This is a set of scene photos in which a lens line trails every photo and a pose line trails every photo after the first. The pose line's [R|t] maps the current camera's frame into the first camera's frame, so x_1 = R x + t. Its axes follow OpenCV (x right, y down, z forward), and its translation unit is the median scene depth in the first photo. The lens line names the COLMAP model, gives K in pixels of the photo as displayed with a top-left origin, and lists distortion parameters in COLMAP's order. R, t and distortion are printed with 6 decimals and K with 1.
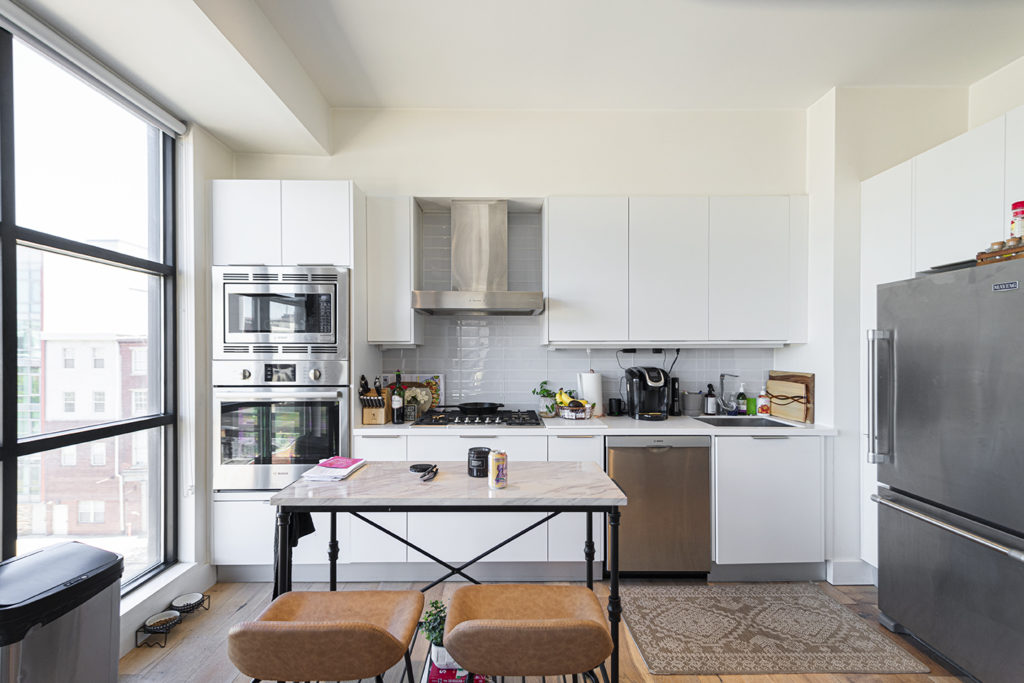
lens RADIAL K [[447.9, 0, 512.3], [0, 447.9, 354.6], [0, 0, 1]] dist [0.013246, -0.000068]
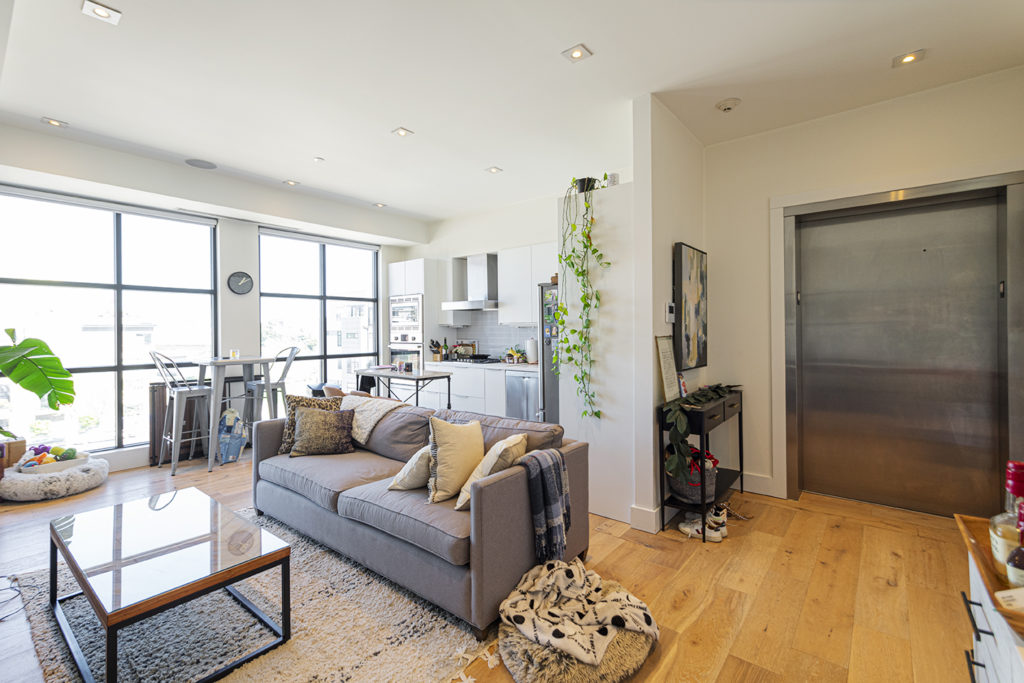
lens RADIAL K [[449.0, 0, 520.6], [0, 449.0, 332.5], [0, 0, 1]] dist [0.009871, 0.000055]
pose [[0.775668, -0.002331, -0.631137, 1.427814], [0.005377, 0.999981, 0.002915, 0.005477], [0.631118, -0.005654, 0.775666, -0.489892]]
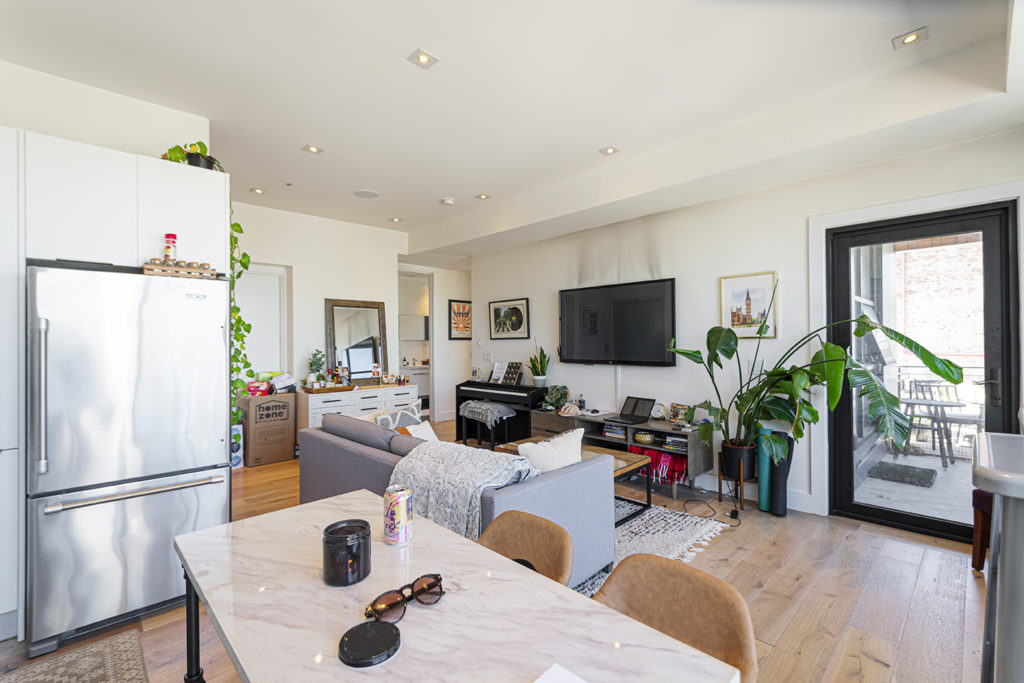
lens RADIAL K [[453.0, 0, 512.0], [0, 453.0, 341.5], [0, 0, 1]] dist [0.002834, -0.000107]
pose [[-0.688599, 0.003684, 0.725133, -0.371230], [0.010785, 0.999929, 0.005162, -0.006226], [-0.725062, 0.011375, -0.688590, 0.761283]]
